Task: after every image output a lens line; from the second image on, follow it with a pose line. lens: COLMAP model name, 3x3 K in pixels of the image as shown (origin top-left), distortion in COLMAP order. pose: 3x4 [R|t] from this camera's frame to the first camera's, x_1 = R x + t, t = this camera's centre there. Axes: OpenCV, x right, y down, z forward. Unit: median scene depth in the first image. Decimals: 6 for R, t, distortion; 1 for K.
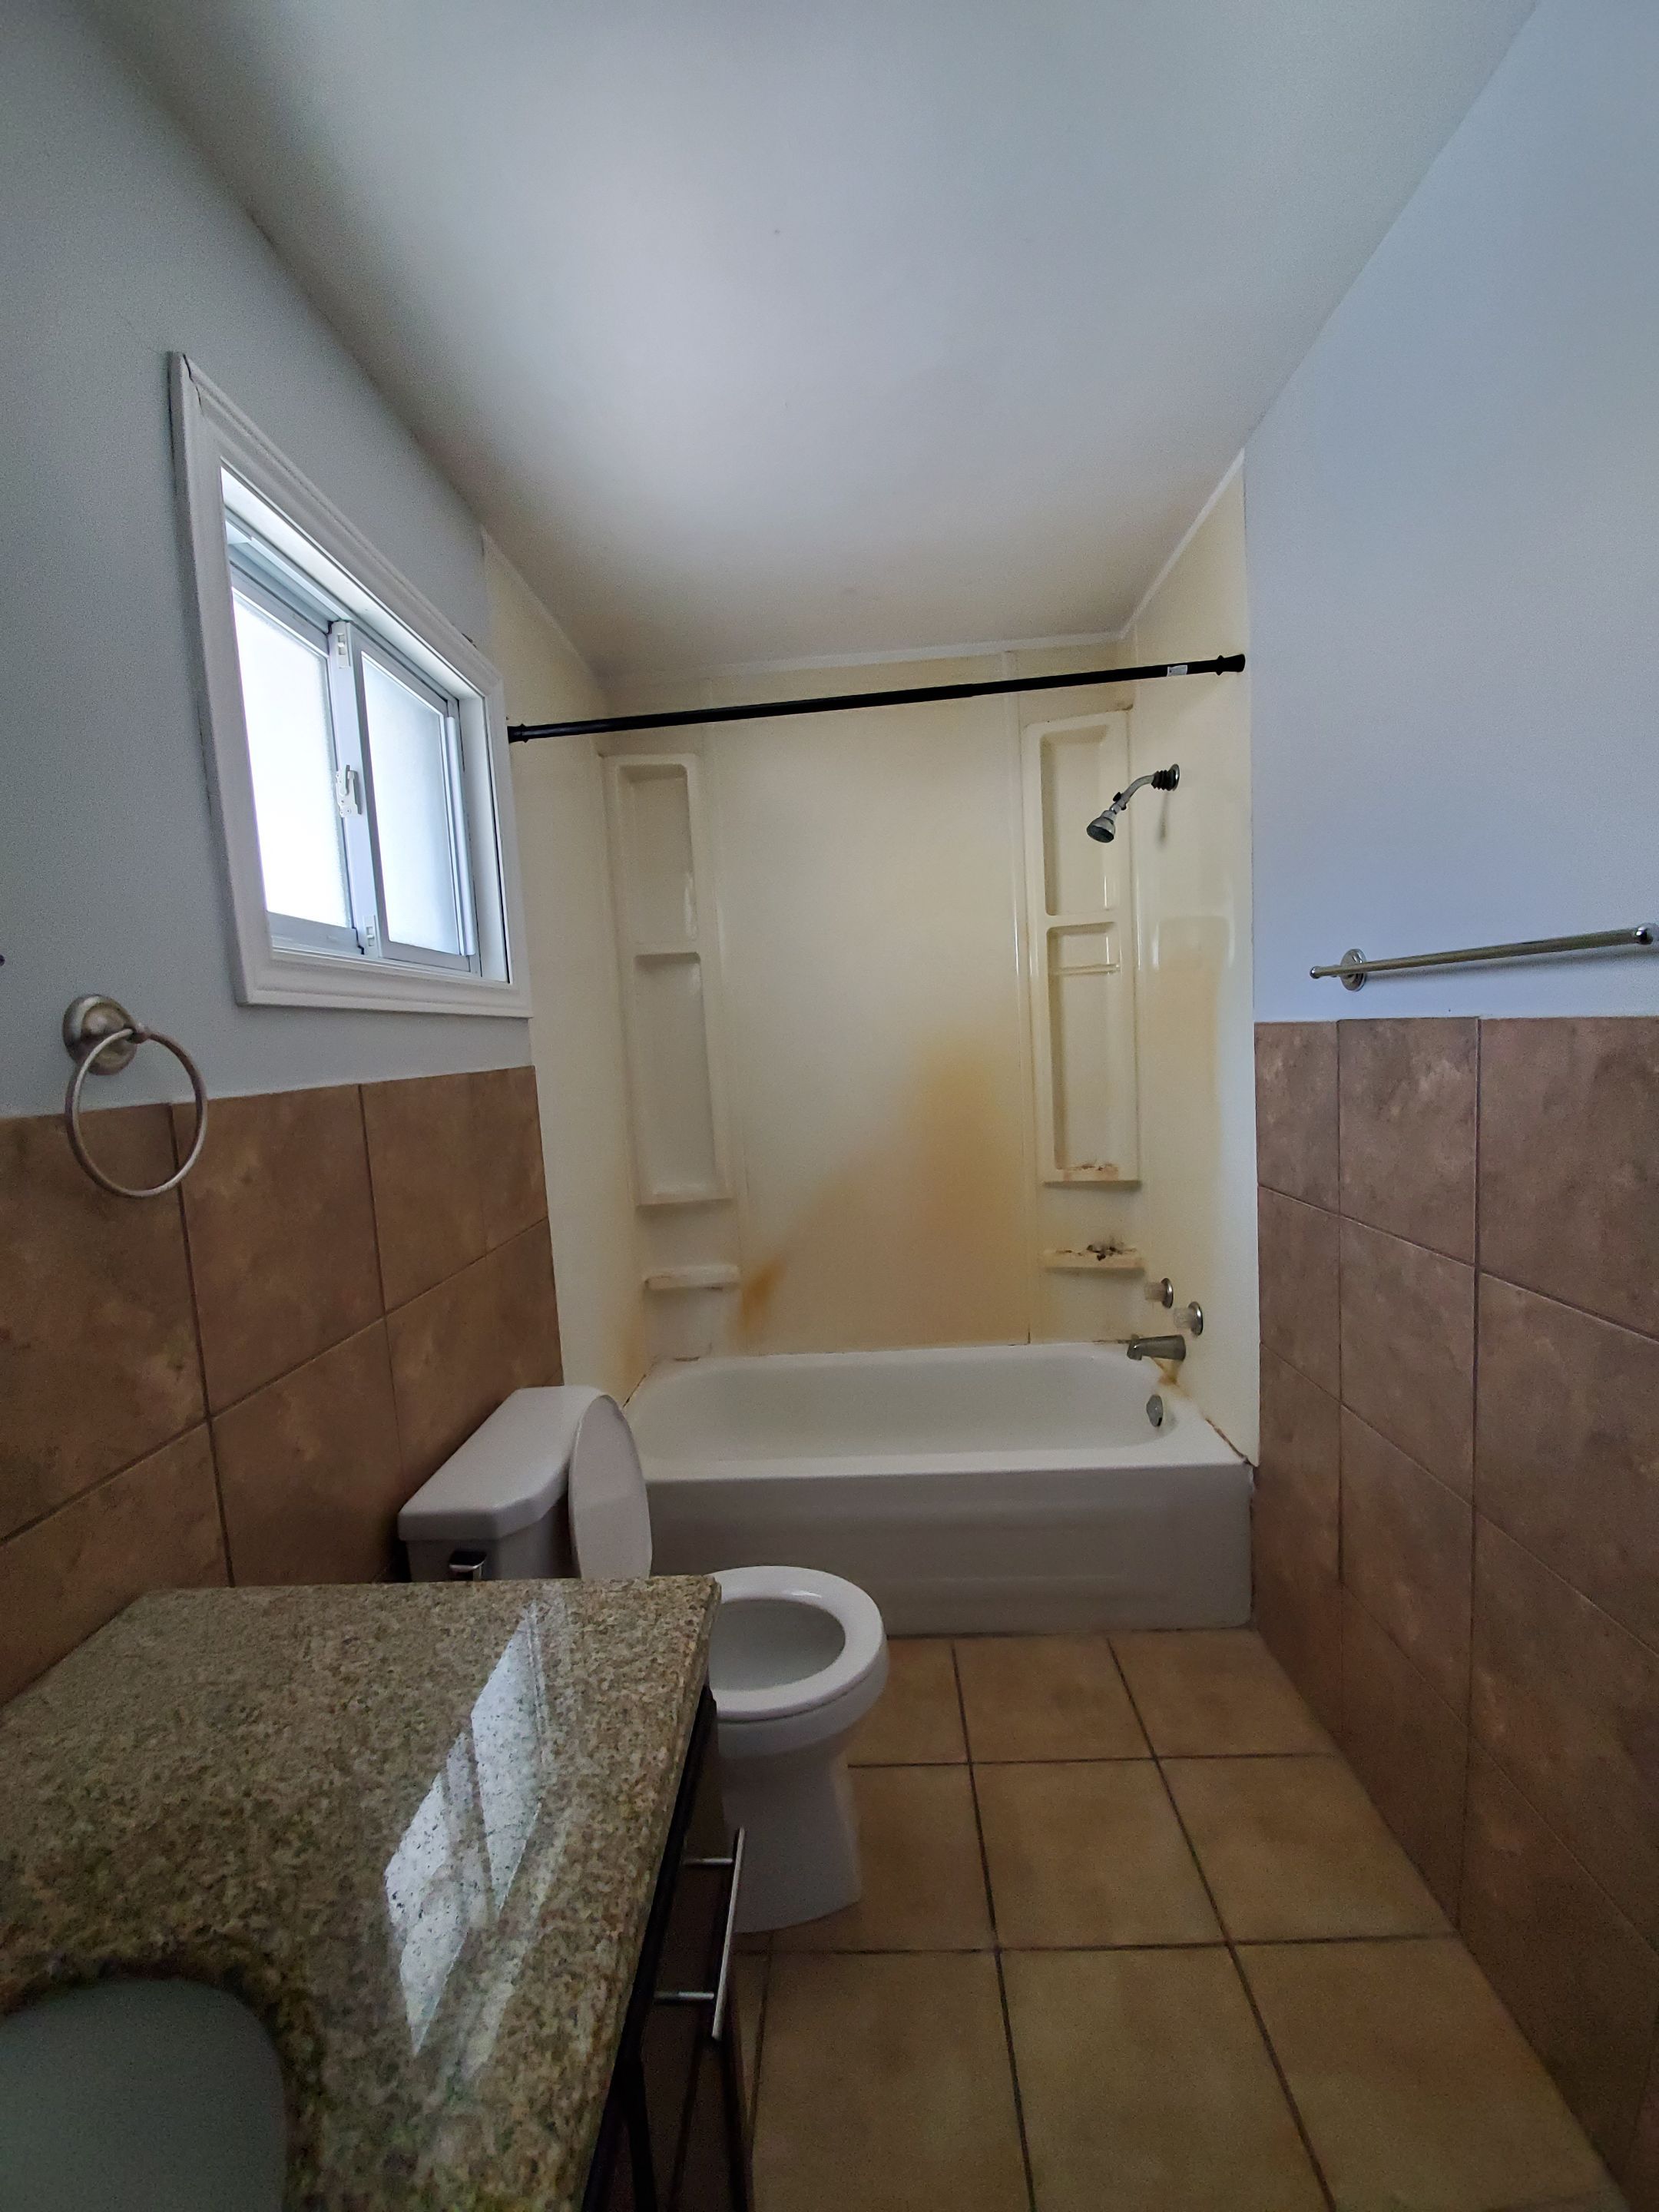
lens RADIAL K [[855.5, 0, 820.3], [0, 855.5, 1109.6], [0, 0, 1]] dist [0.002327, -0.010747]
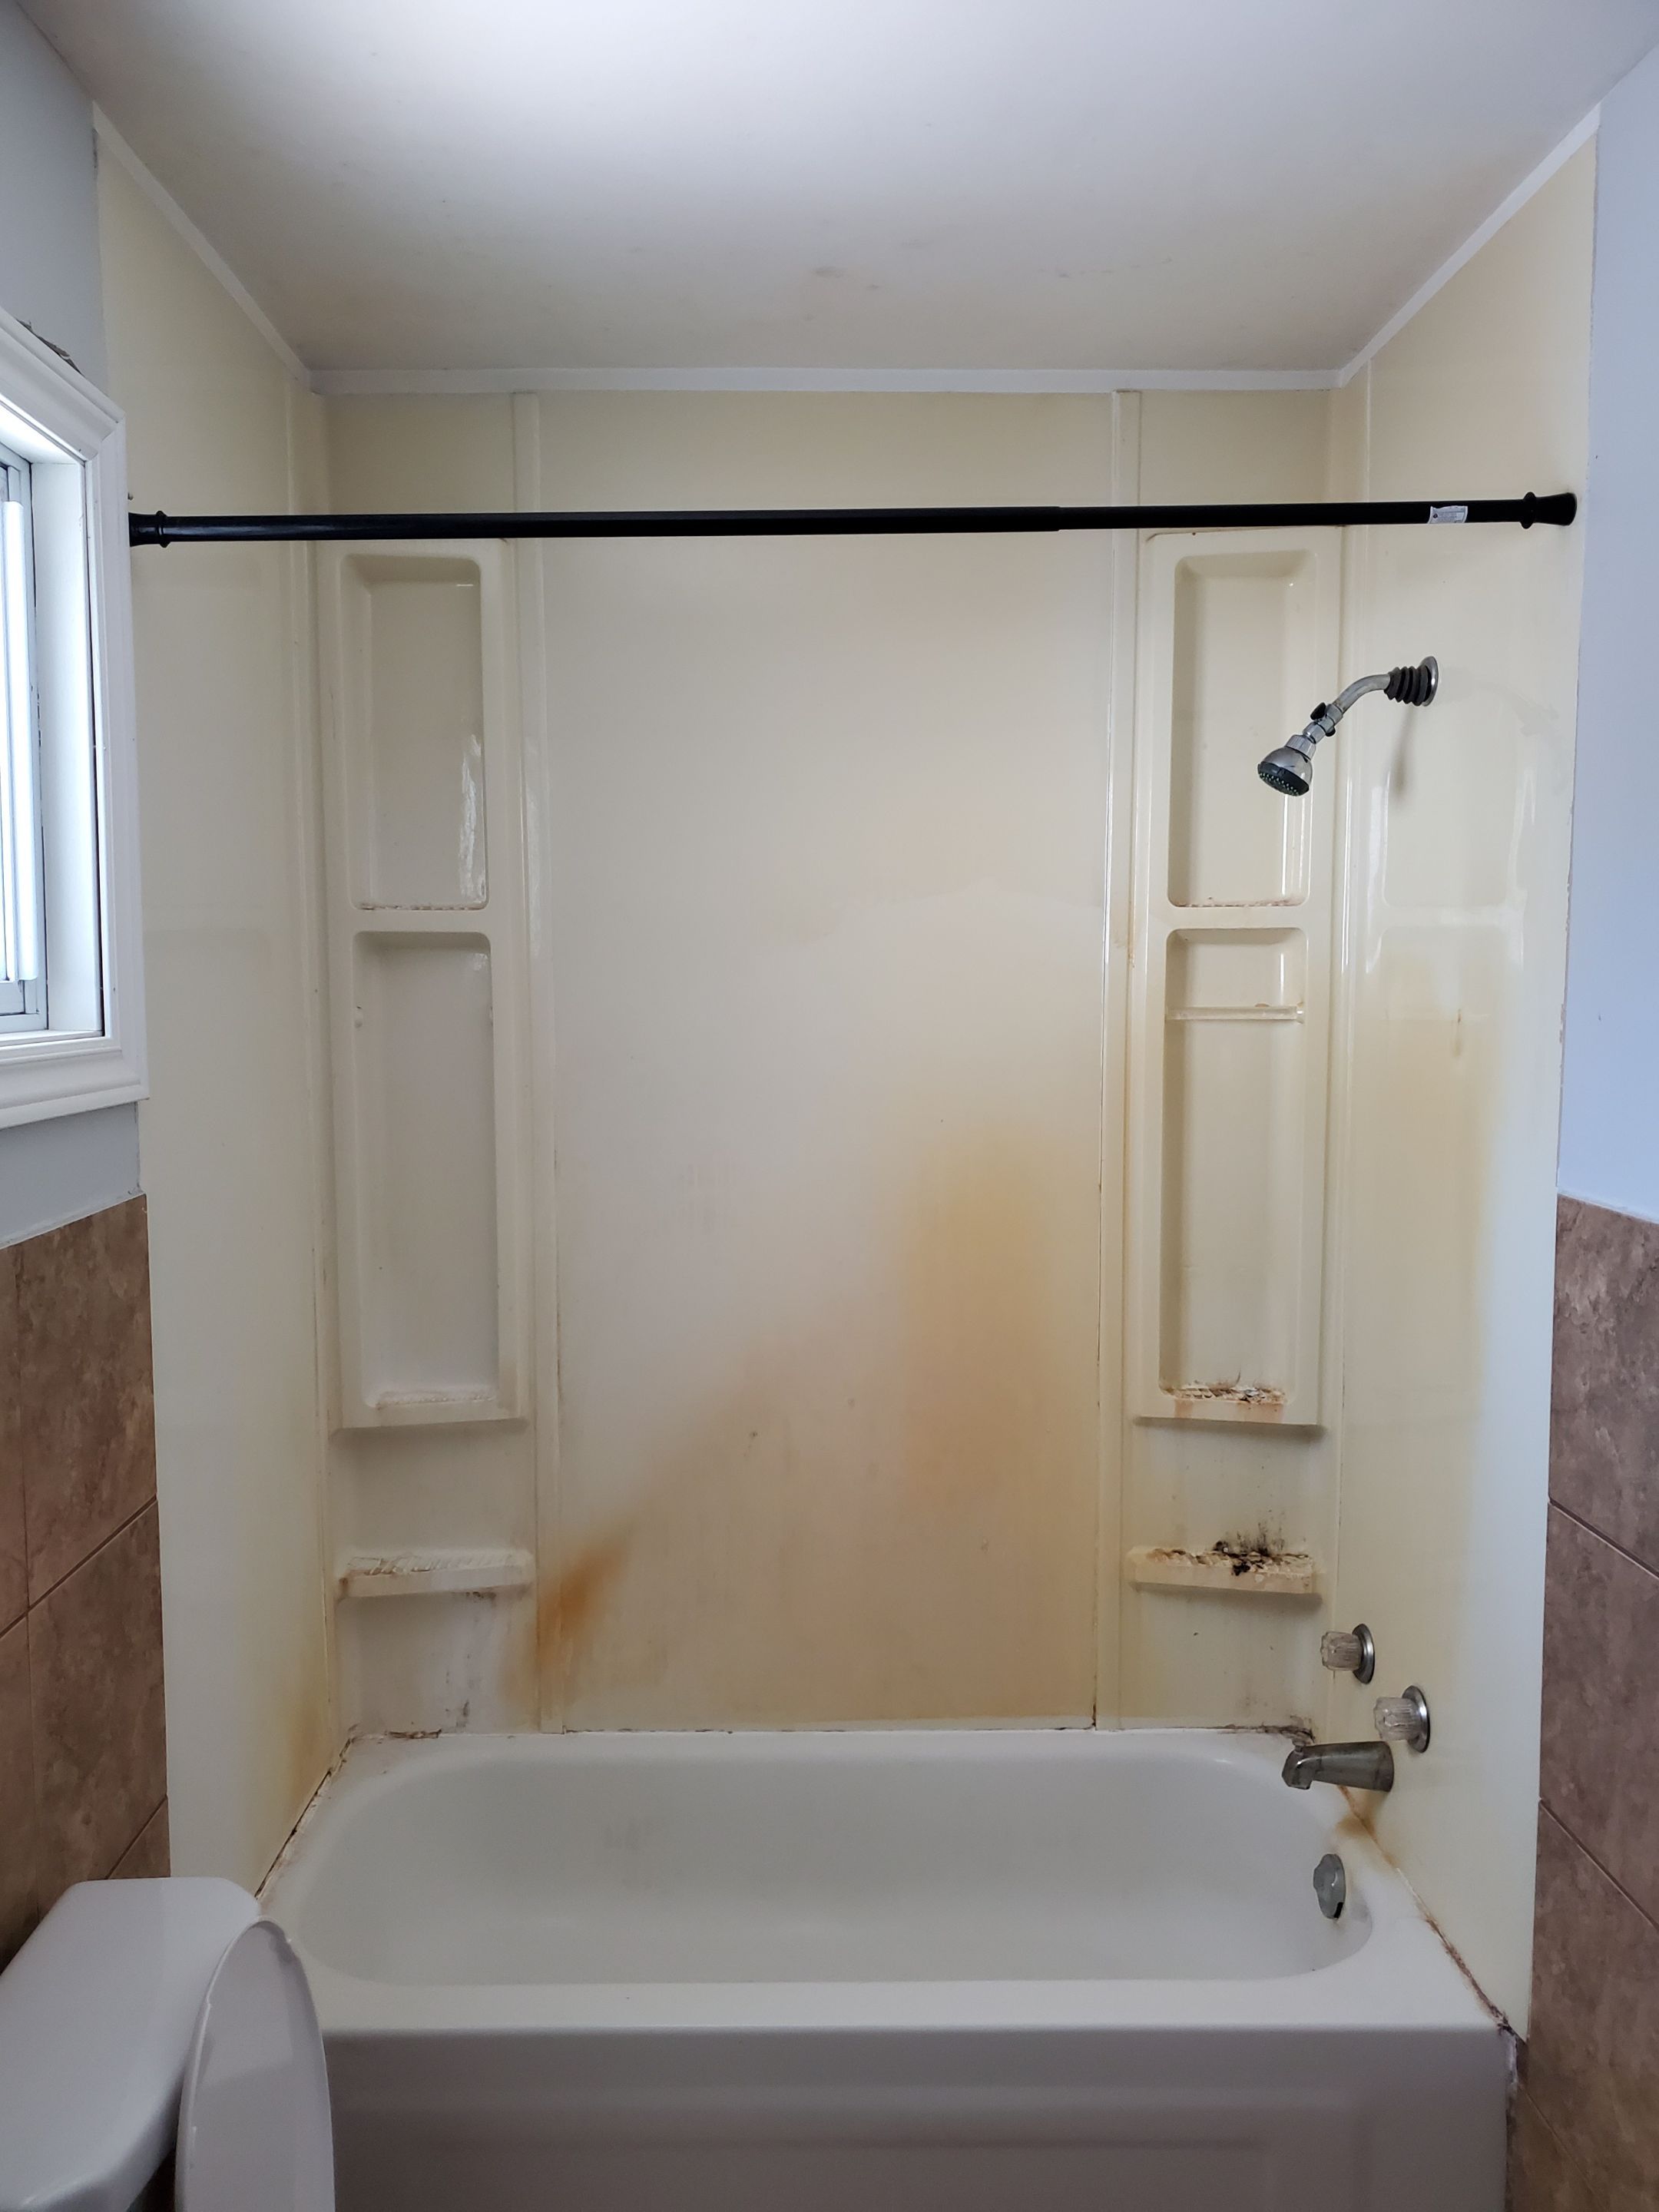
lens RADIAL K [[1682.5, 0, 798.8], [0, 1682.5, 1103.5], [0, 0, 1]] dist [0.011421, 0.002591]
pose [[0.996762, 0.053496, 0.060023, -0.017323], [-0.052864, 0.998529, -0.012079, -0.108906], [-0.060581, 0.008867, 0.998124, -0.000315]]
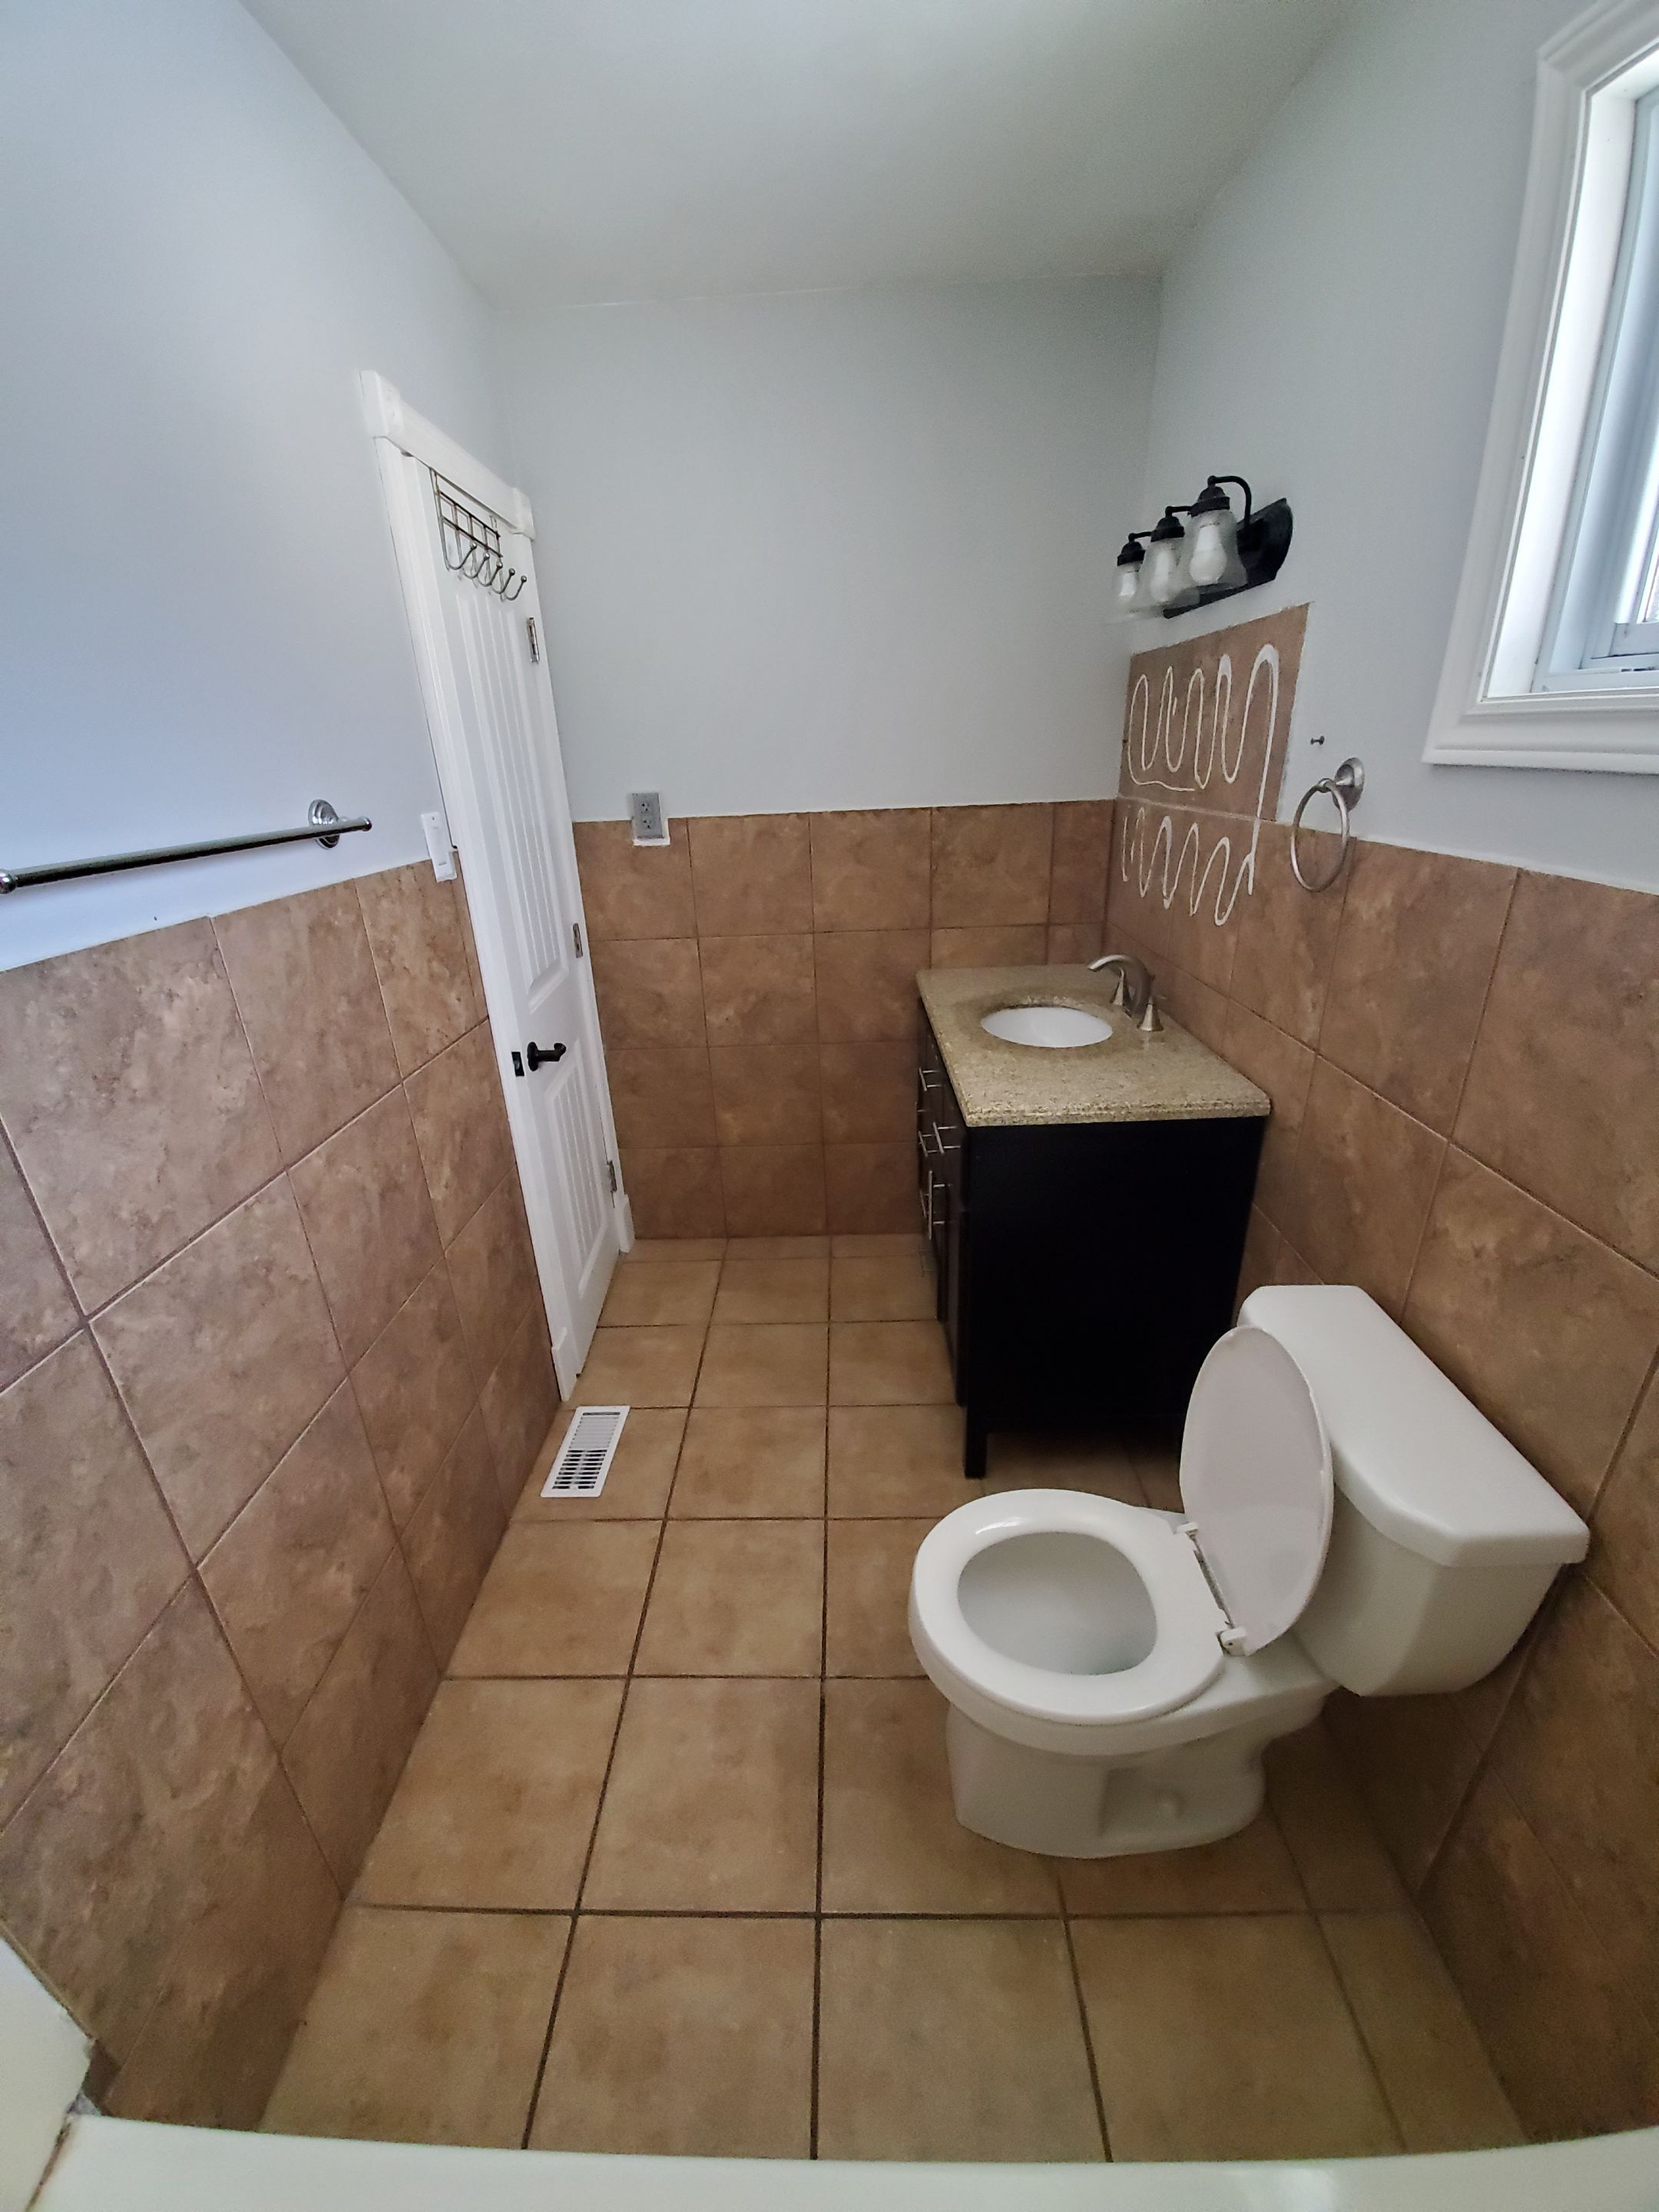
lens RADIAL K [[855.5, 0, 820.3], [0, 855.5, 1109.6], [0, 0, 1]] dist [0.002327, -0.010747]
pose [[-0.994529, 0.103519, 0.014022, 0.076193], [0.097917, 0.876991, 0.470424, -0.168724], [0.036401, 0.469223, -0.882329, 1.112379]]
